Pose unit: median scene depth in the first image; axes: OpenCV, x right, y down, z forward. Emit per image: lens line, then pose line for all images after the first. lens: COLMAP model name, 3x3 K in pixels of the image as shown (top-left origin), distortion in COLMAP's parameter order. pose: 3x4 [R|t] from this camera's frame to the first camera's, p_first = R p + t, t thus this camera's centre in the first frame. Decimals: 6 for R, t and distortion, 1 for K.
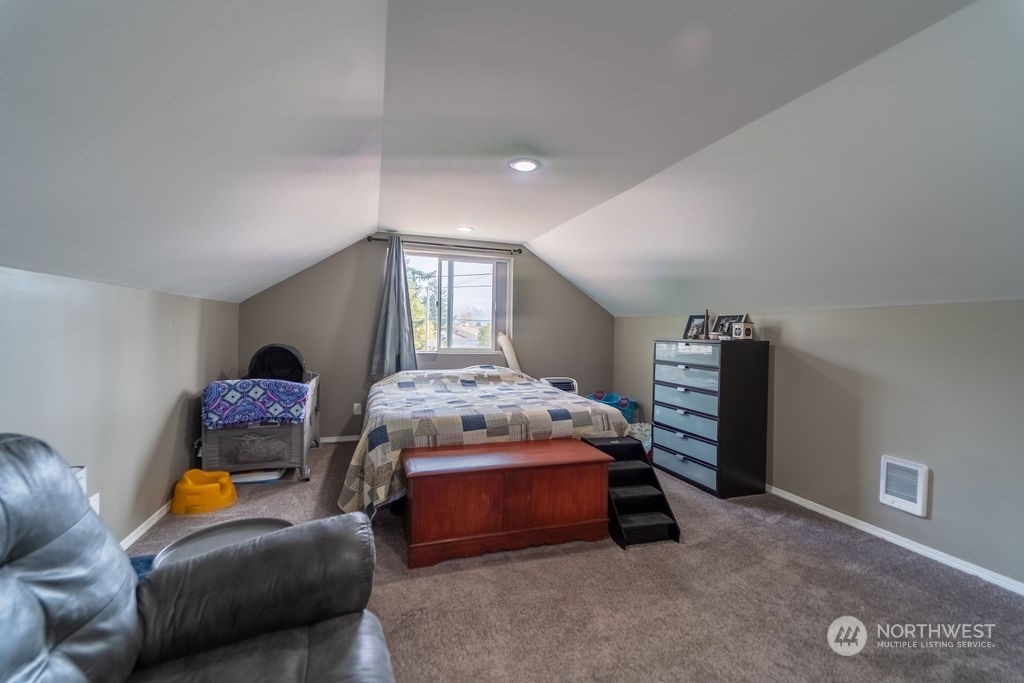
lens RADIAL K [[414.6, 0, 516.7], [0, 414.6, 339.4], [0, 0, 1]] dist [-0.000419, 0.000941]
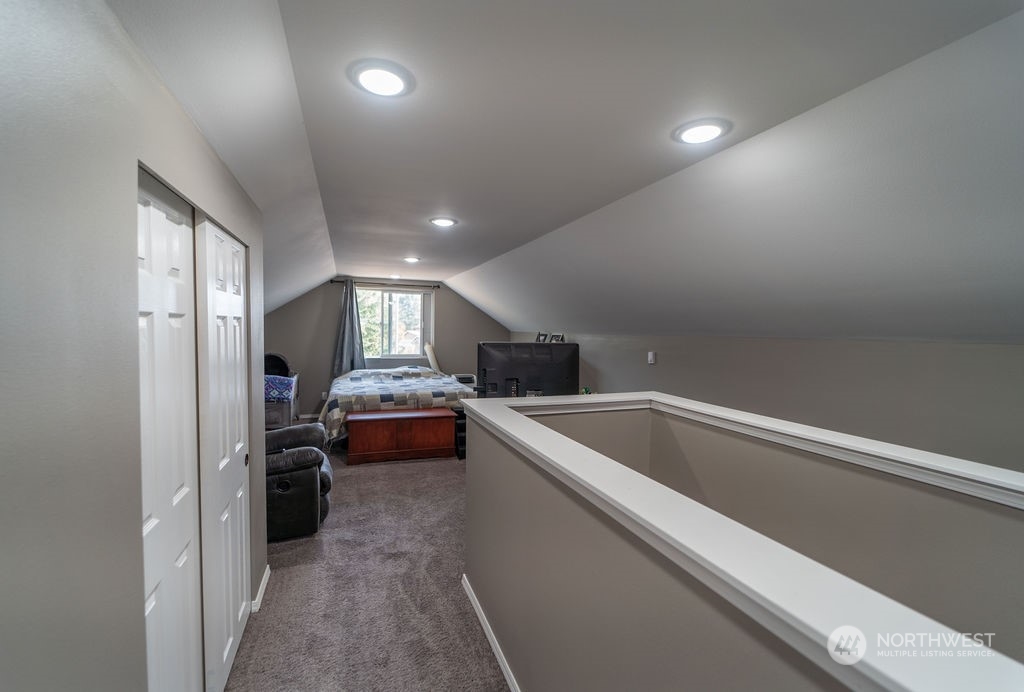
lens RADIAL K [[414.6, 0, 503.9], [0, 414.6, 344.0], [0, 0, 1]] dist [-0.000419, 0.000941]
pose [[0.999557, -0.002343, 0.029655, 0.259495], [0.001963, 0.999916, 0.012825, -0.042814], [-0.029682, -0.012761, 0.999478, -0.606871]]
